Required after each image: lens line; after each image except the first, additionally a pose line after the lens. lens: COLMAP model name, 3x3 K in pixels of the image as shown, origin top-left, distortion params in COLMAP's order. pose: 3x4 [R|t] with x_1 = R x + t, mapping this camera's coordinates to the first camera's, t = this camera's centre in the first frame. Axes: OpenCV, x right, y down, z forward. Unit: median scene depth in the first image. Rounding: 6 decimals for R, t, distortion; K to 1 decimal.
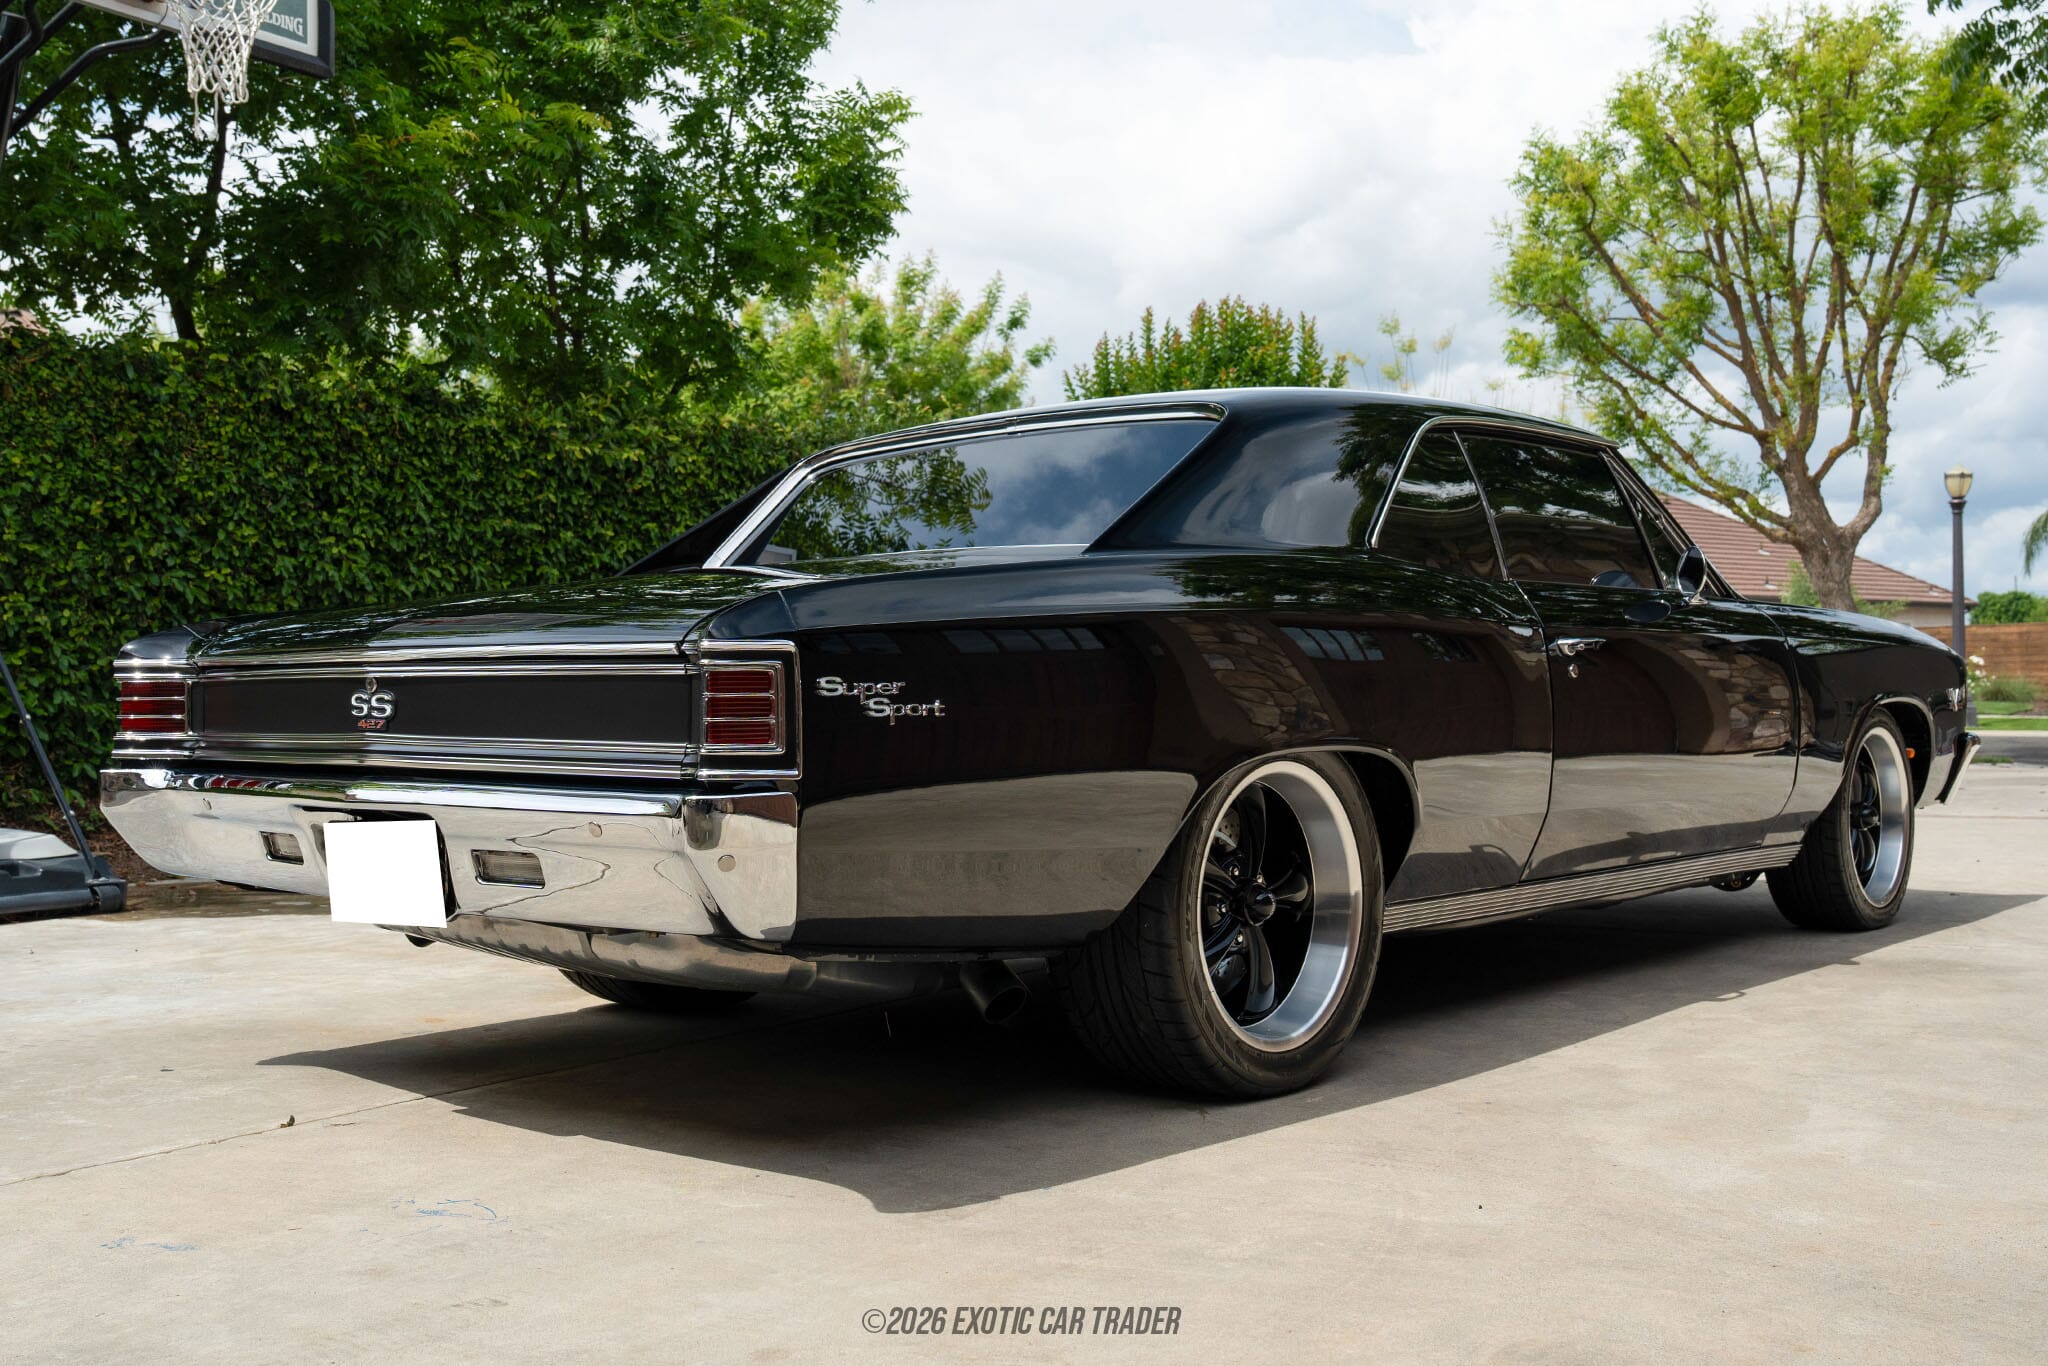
lens RADIAL K [[1994.6, 0, 1024.0], [0, 1994.6, 683.0], [0, 0, 1]] dist [0.086322, -0.003810]
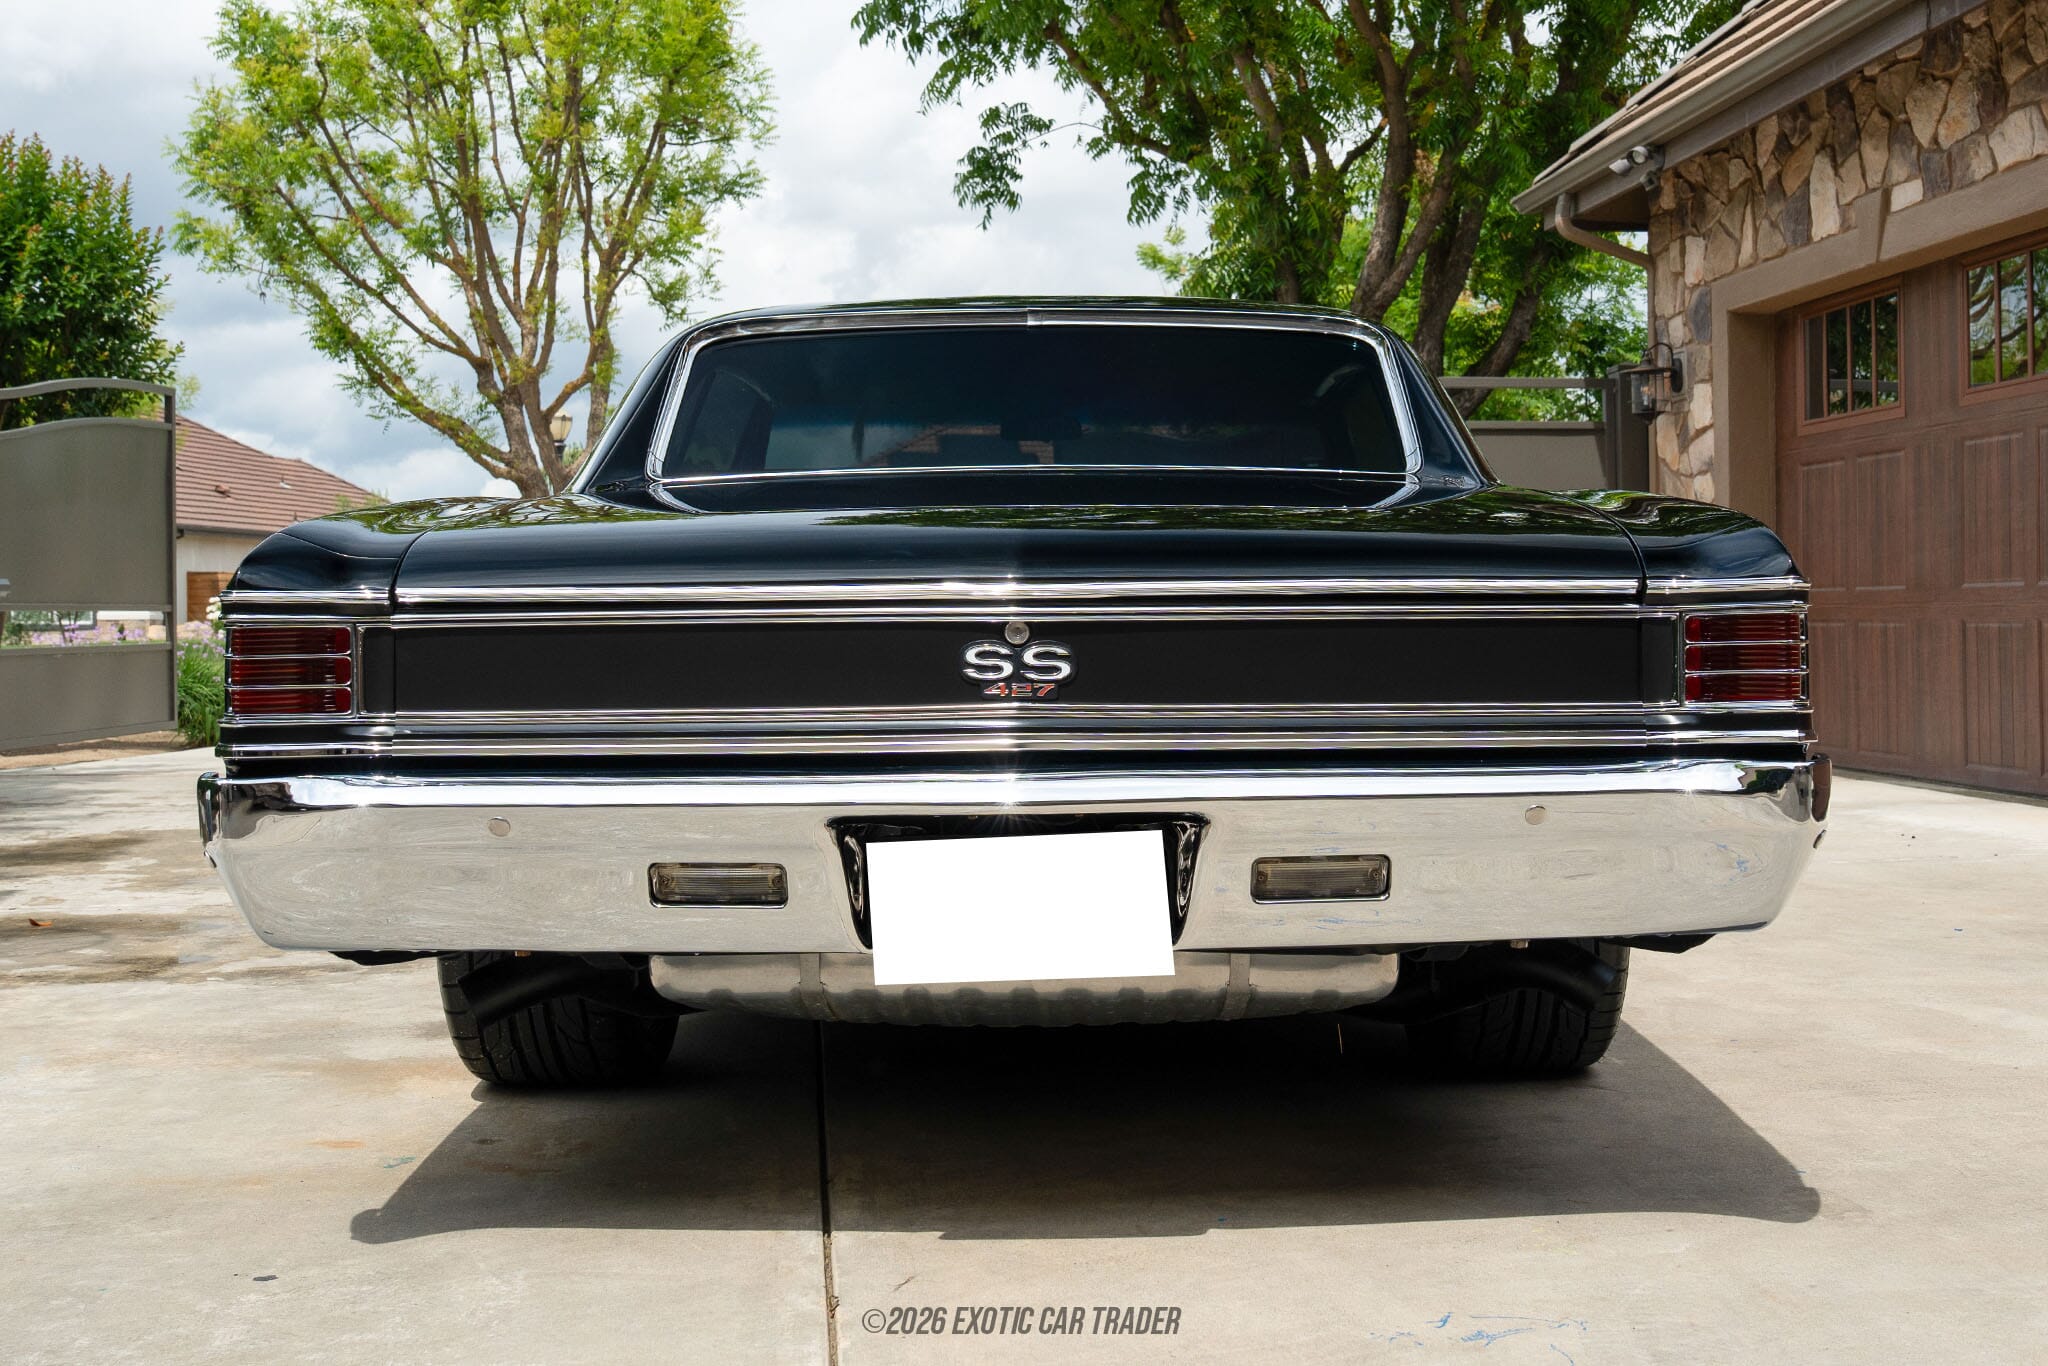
lens RADIAL K [[2269.9, 0, 864.7], [0, 2269.9, 676.3], [0, 0, 1]] dist [-0.017915, -0.002733]
pose [[0.741129, -0.016590, 0.671158, -0.219339], [0.002966, 0.999766, 0.021436, -0.000285], [-0.671356, -0.013896, 0.741005, 0.114573]]
